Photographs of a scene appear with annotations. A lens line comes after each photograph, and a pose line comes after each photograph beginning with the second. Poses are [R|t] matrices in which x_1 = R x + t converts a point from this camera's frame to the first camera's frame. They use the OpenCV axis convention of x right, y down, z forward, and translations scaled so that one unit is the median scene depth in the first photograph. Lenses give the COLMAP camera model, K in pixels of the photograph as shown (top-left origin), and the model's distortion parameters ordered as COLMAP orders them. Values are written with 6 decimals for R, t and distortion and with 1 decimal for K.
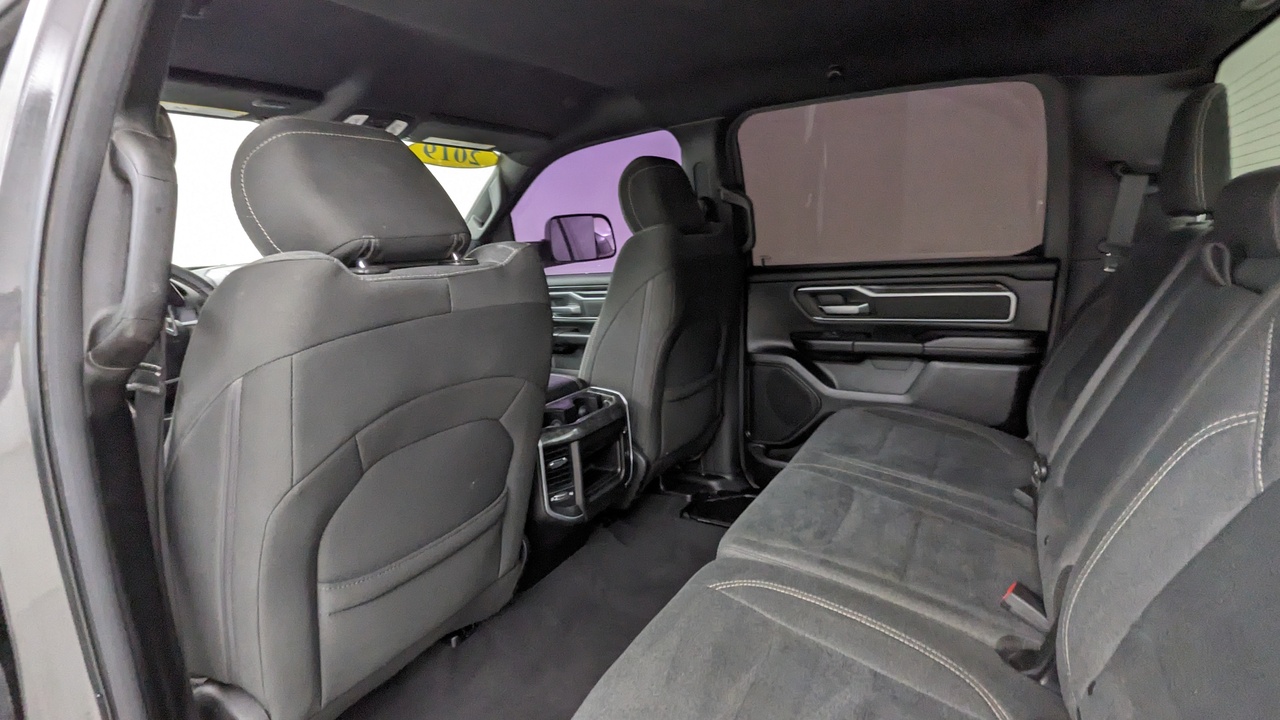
lens RADIAL K [[600.7, 0, 633.6], [0, 600.7, 359.9], [0, 0, 1]] dist [0.009951, -0.002305]
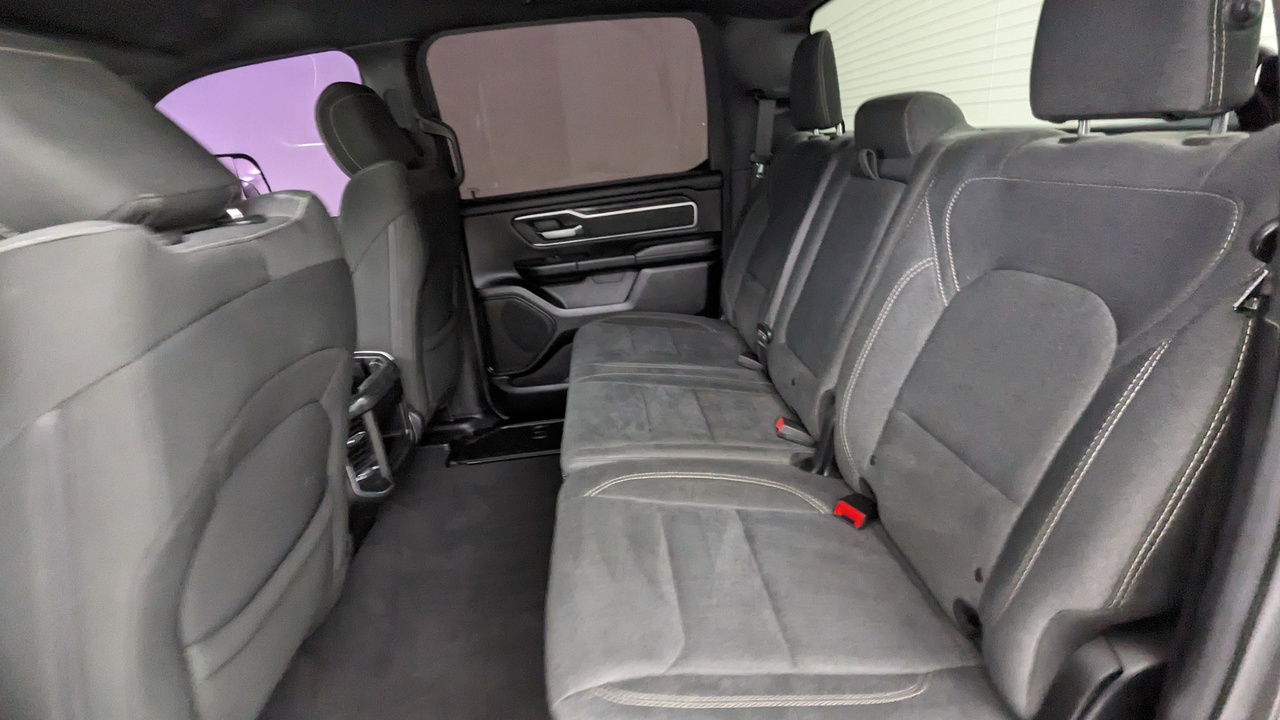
lens RADIAL K [[600.7, 0, 637.8], [0, 600.7, 355.4], [0, 0, 1]] dist [0.009951, -0.002305]
pose [[0.842330, -0.219647, 0.492175, -0.150133], [0.168956, 0.974771, 0.145861, -0.007806], [-0.511796, -0.039708, 0.858189, 0.015361]]
